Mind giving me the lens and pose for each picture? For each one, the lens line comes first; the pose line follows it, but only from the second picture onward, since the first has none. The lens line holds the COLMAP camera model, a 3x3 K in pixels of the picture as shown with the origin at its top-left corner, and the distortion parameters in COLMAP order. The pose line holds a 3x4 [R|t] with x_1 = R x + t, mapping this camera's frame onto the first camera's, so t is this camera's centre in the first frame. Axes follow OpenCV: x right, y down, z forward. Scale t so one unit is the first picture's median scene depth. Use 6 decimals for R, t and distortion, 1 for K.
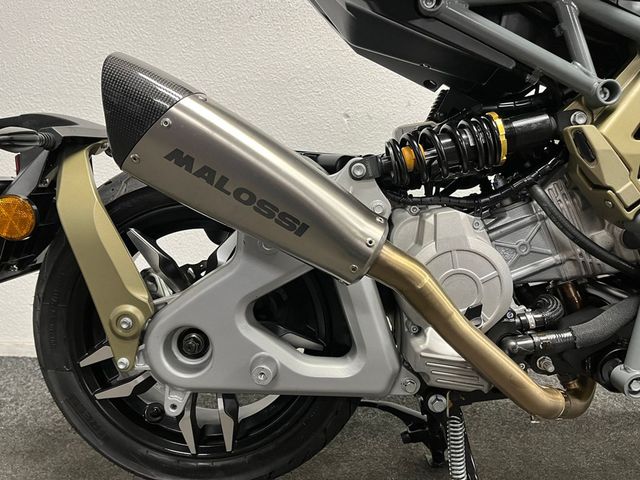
lens RADIAL K [[473.0, 0, 320.7], [0, 473.0, 239.2], [0, 0, 1]] dist [0.034744, -0.023765]
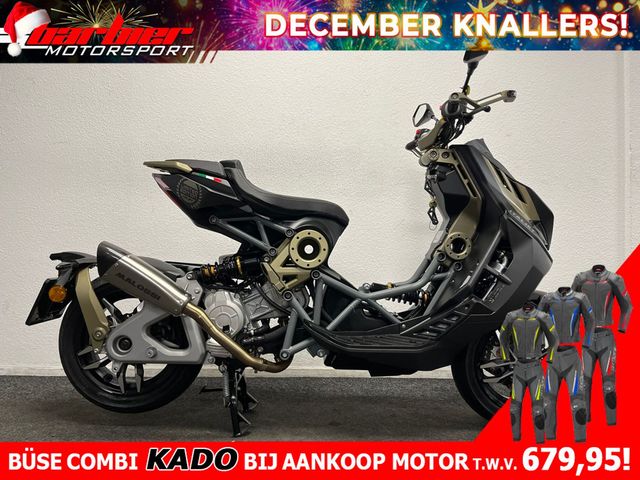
lens RADIAL K [[473.0, 0, 321.5], [0, 473.0, 241.1], [0, 0, 1]] dist [0.034744, -0.023765]
pose [[0.999146, 0.007755, 0.040595, 0.666547], [-0.001213, 0.987318, -0.158748, 0.079687], [-0.041311, 0.158564, 0.986484, -1.623966]]
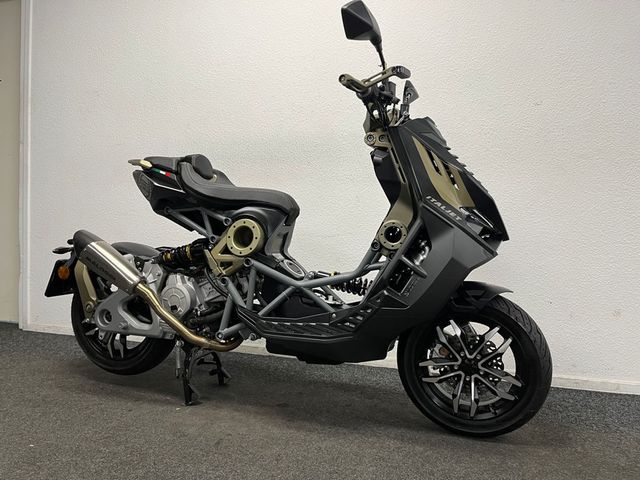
lens RADIAL K [[473.0, 0, 324.0], [0, 473.0, 245.1], [0, 0, 1]] dist [0.034744, -0.023765]
pose [[0.955349, 0.017565, -0.294957, 1.895477], [-0.050230, 0.993356, -0.103538, 0.015695], [0.291179, 0.113731, 0.949884, -1.505502]]
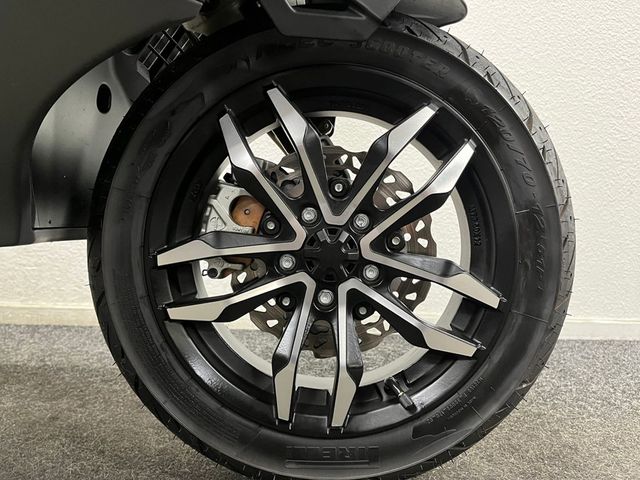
lens RADIAL K [[473.0, 0, 319.3], [0, 473.0, 238.1], [0, 0, 1]] dist [0.034744, -0.023765]
pose [[0.997713, 0.028938, 0.061093, 1.838813], [-0.021340, 0.992356, -0.121548, 0.395784], [-0.064143, 0.119967, 0.990704, 0.344227]]
